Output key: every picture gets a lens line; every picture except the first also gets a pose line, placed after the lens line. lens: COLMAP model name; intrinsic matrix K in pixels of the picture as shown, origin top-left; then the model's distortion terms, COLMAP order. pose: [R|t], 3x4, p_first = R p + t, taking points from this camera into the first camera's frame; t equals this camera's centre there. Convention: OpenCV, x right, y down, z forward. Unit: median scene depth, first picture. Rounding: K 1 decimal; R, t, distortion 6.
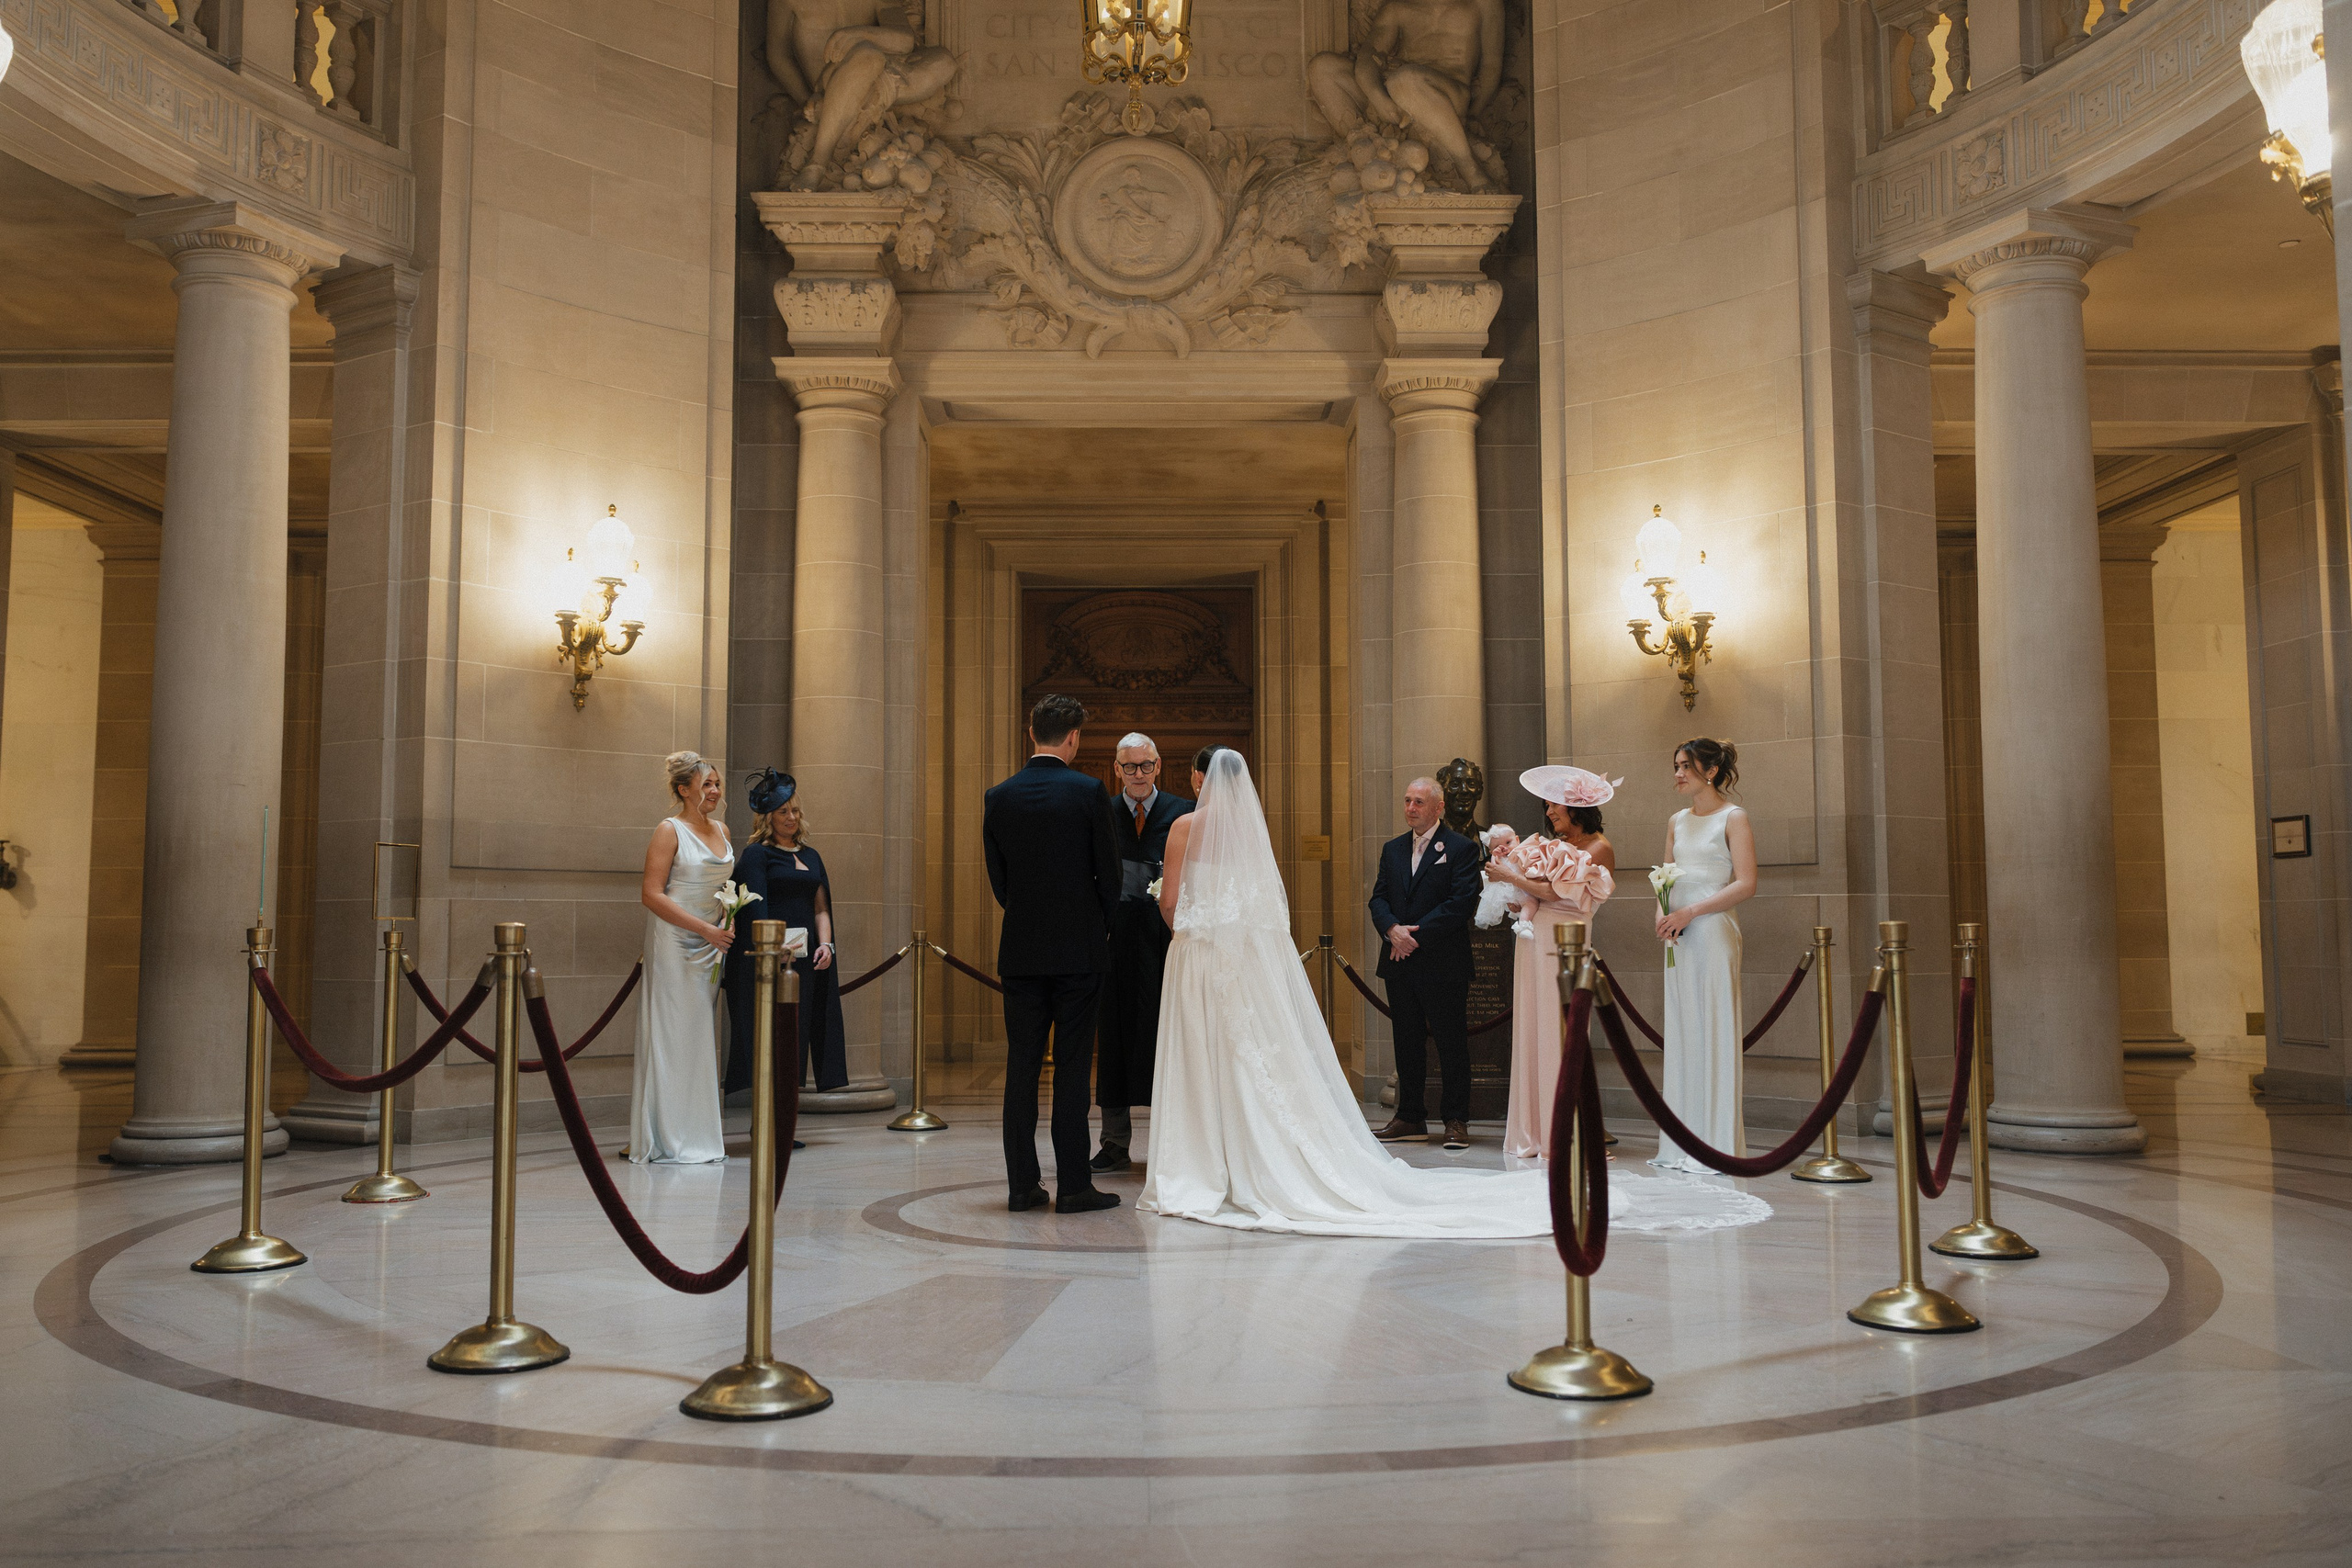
lens RADIAL K [[1904.9, 0, 1174.5], [0, 1904.9, 843.0], [0, 0, 1]] dist [-0.021244, -0.065909]
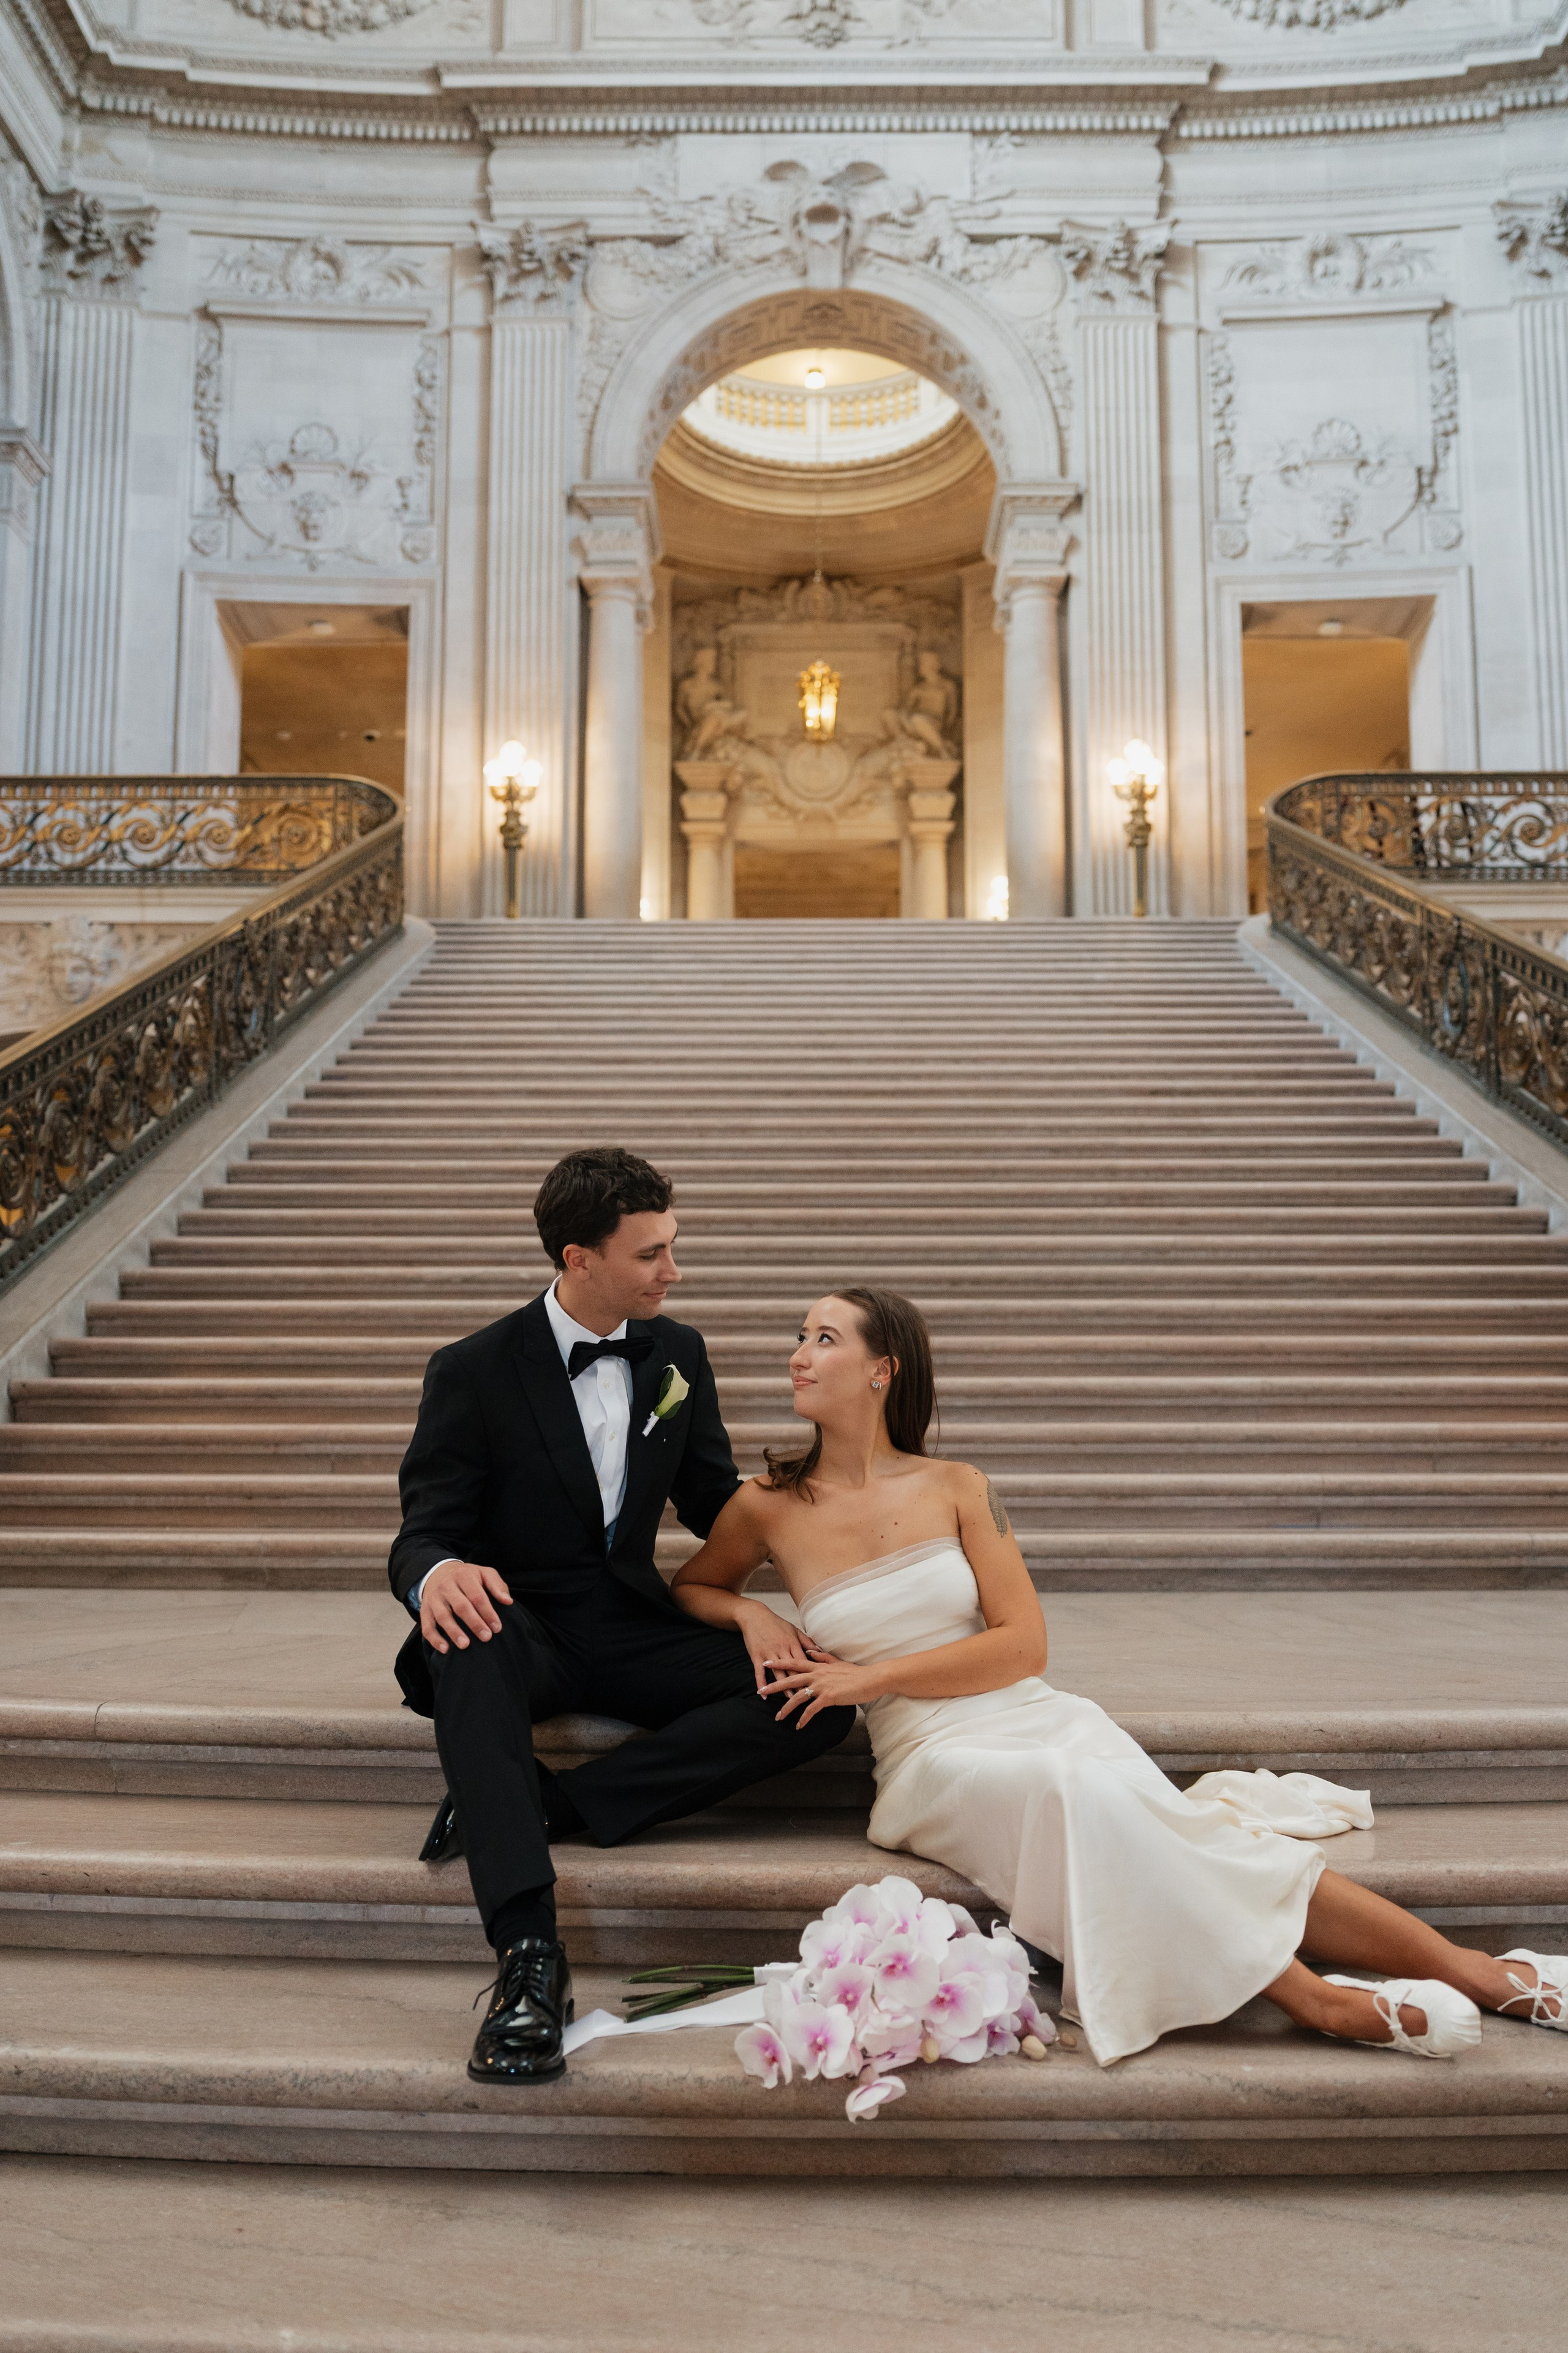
lens RADIAL K [[1999.8, 0, 768.7], [0, 1999.8, 1208.6], [0, 0, 1]] dist [-0.006783, -0.012406]
pose [[0.999416, 0.000128, -0.034170, 0.008459], [-0.002264, 0.998042, -0.062503, 0.454539], [0.034095, 0.062544, 0.997460, -1.741366]]
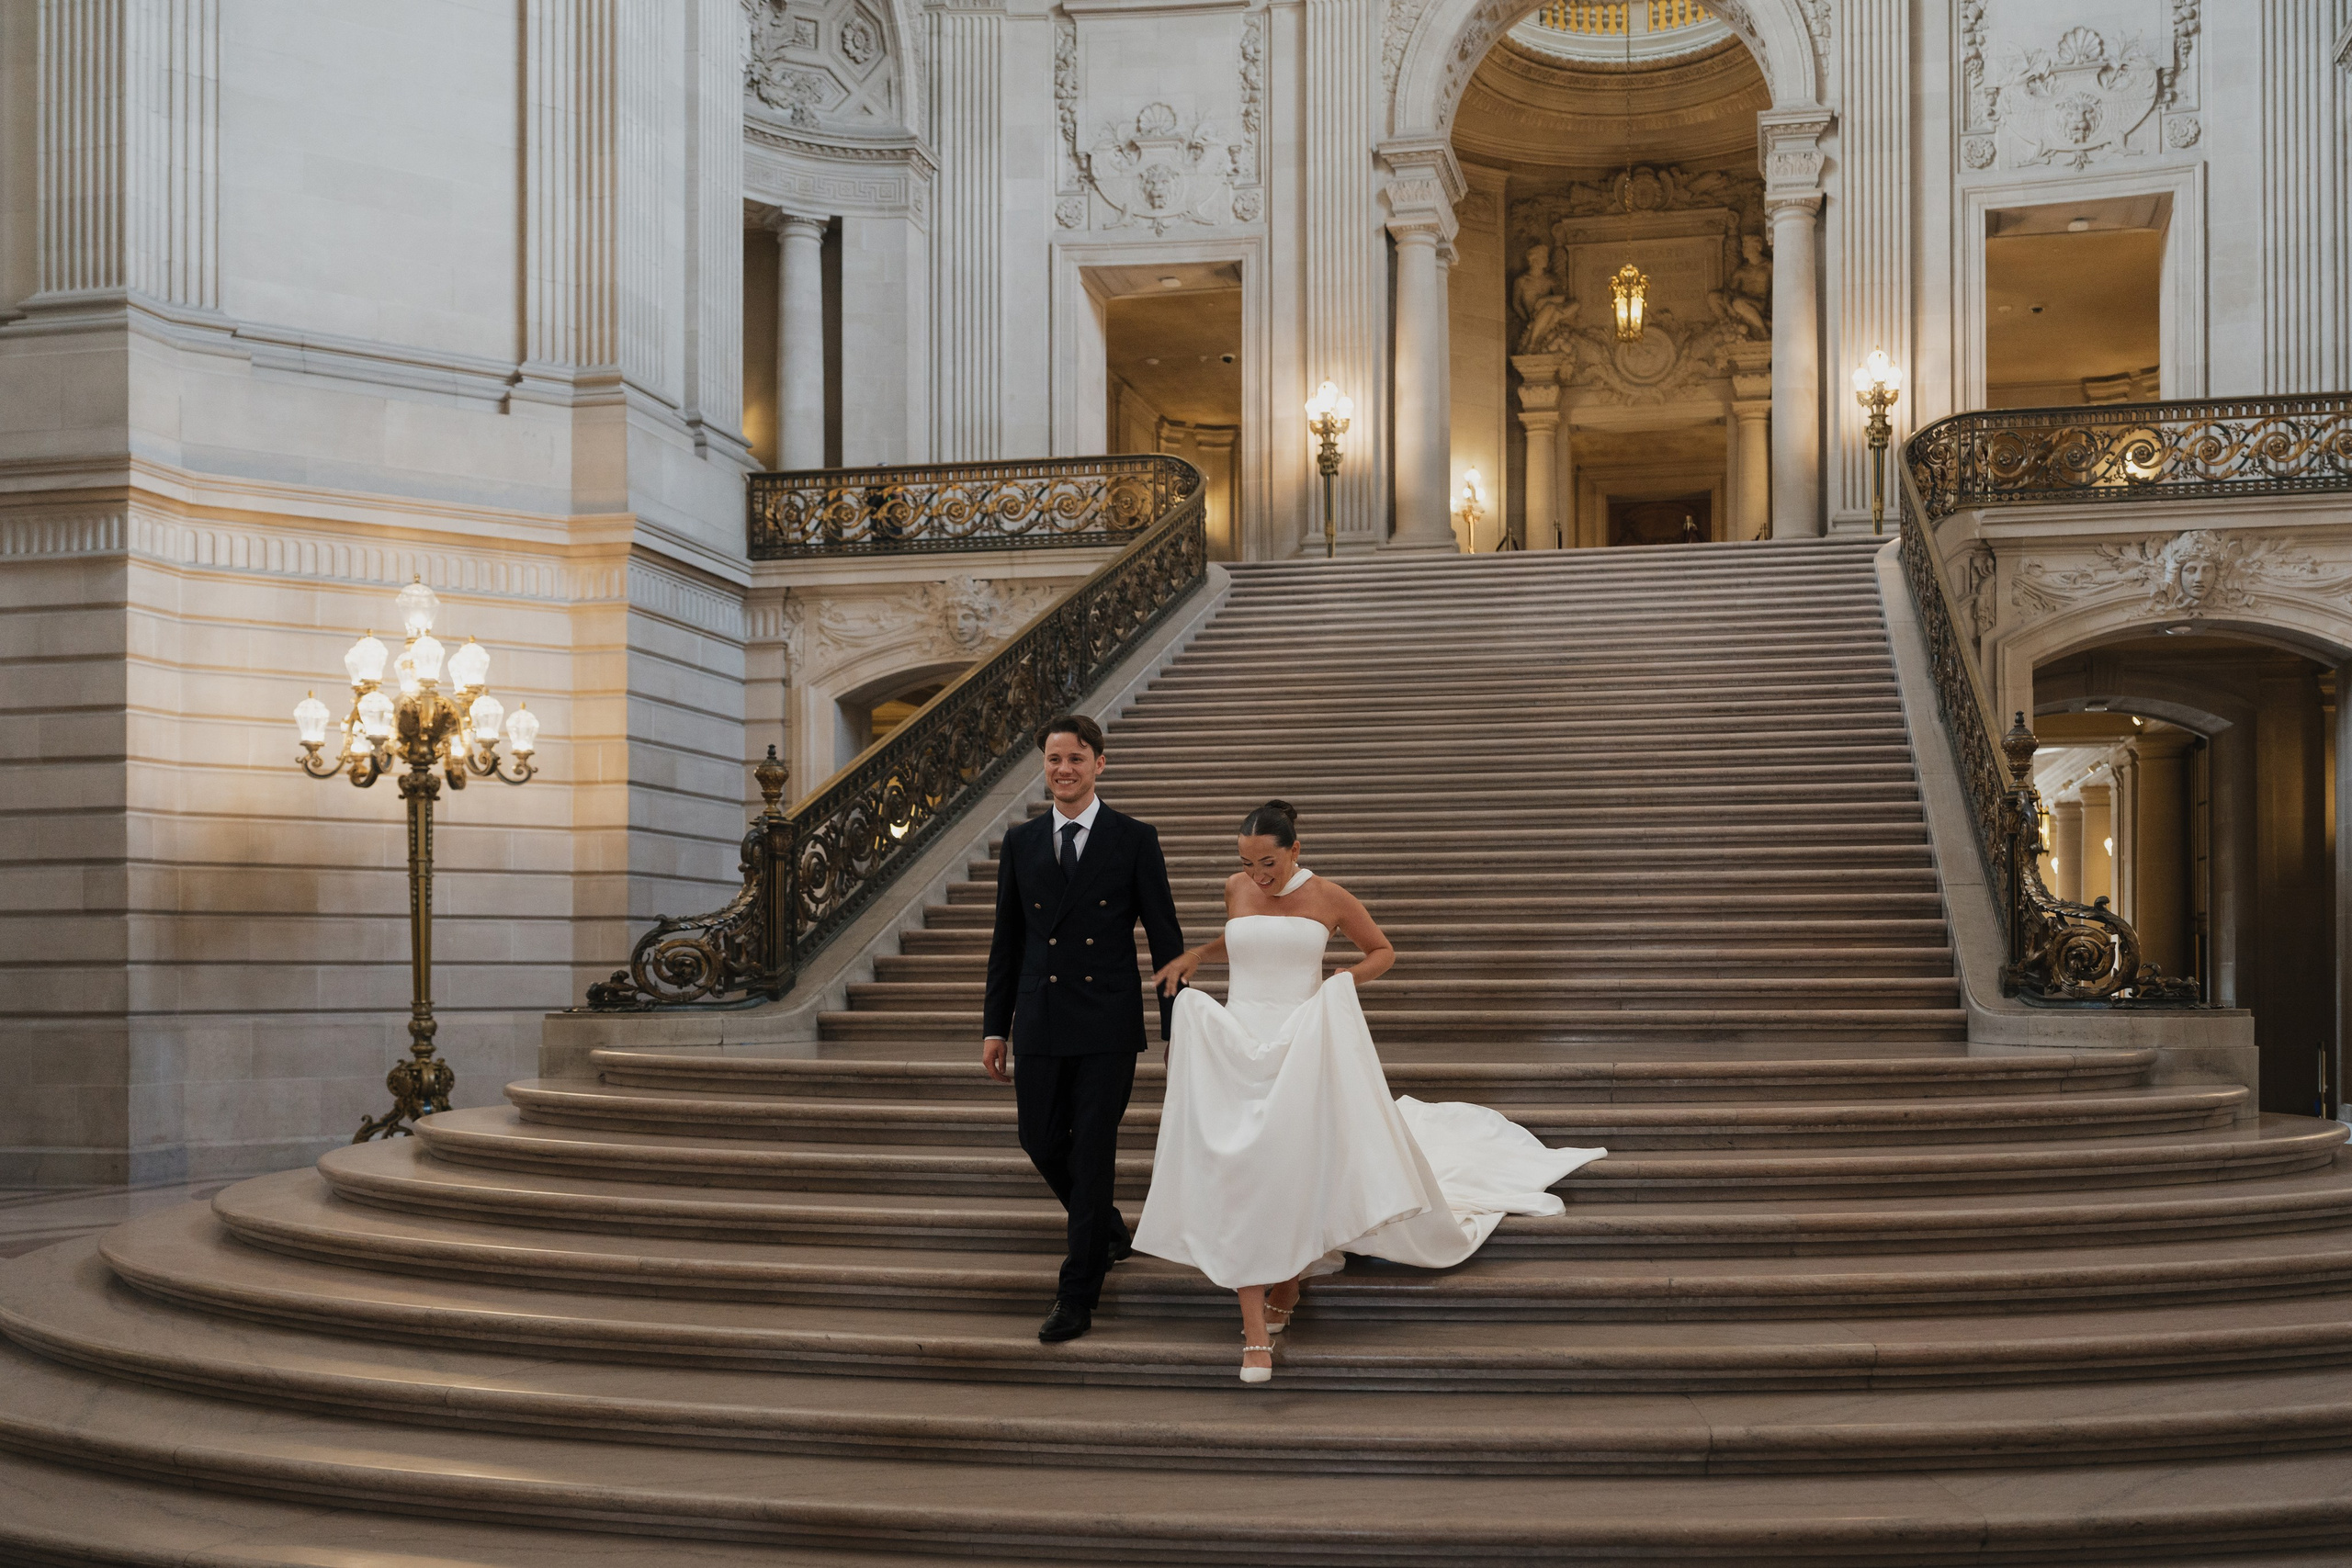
lens RADIAL K [[2094.6, 0, 1363.4], [0, 2094.6, 972.5], [0, 0, 1]] dist [-0.011561, -0.006761]
pose [[0.977747, -0.000283, -0.209790, 0.223079], [0.009572, 0.999018, 0.043261, 0.446247], [0.209571, -0.044307, 0.976789, -2.158967]]
